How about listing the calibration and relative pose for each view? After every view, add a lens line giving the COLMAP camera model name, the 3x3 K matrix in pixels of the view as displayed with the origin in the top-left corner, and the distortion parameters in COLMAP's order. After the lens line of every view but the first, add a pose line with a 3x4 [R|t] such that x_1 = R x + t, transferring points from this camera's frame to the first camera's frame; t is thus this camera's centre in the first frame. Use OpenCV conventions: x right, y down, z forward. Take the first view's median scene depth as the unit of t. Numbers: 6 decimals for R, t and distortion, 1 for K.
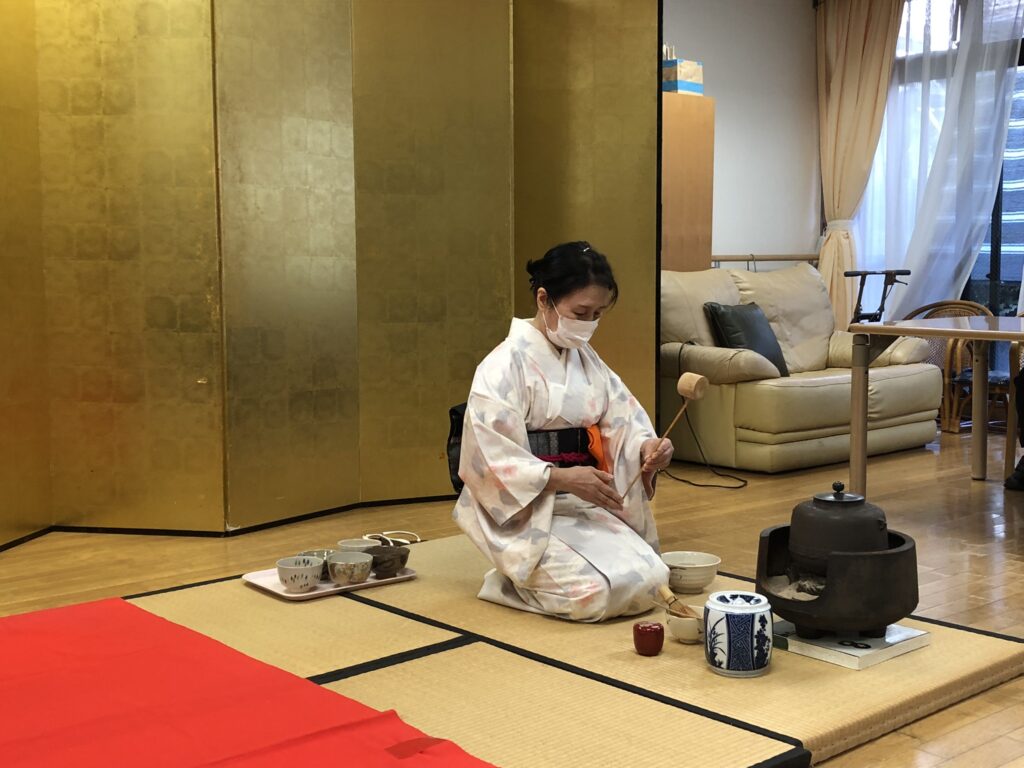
lens RADIAL K [[1294.7, 0, 512.0], [0, 1294.7, 384.0], [0, 0, 1]] dist [0.022330, -0.010675]
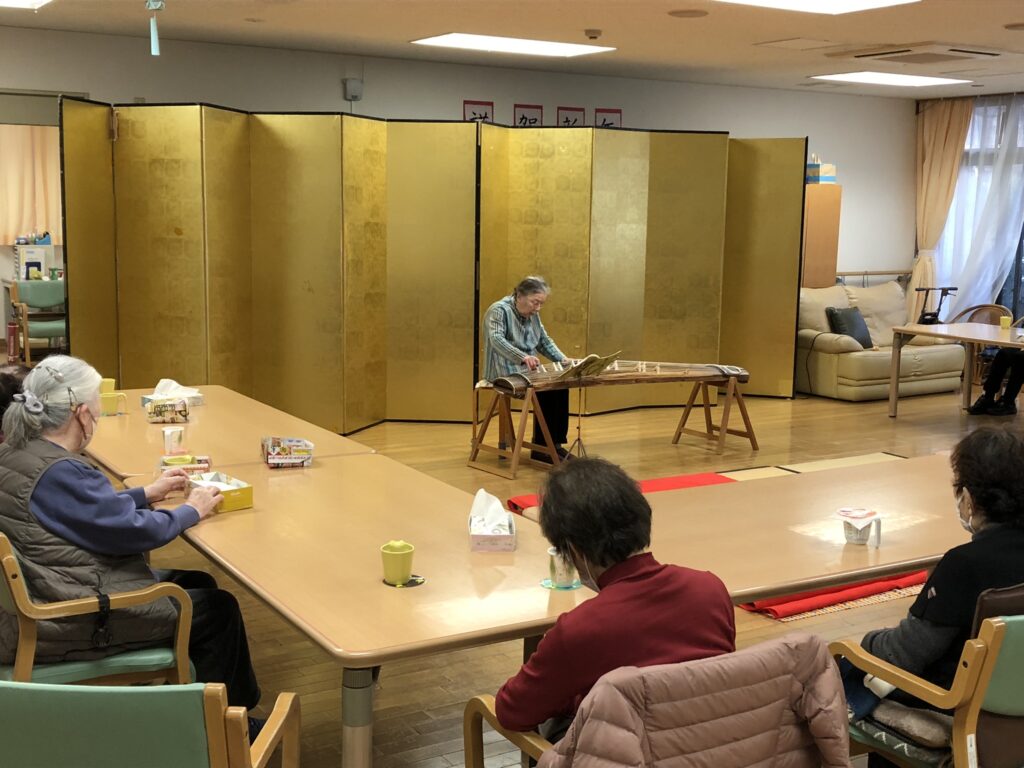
lens RADIAL K [[1377.9, 0, 512.0], [0, 1377.9, 384.0], [0, 0, 1]] dist [0.322459, -1.516546]
pose [[0.991533, 0.040614, -0.123341, -0.048972], [-0.034460, 0.998072, 0.051624, -0.048685], [0.125200, -0.046937, 0.991021, -1.167810]]
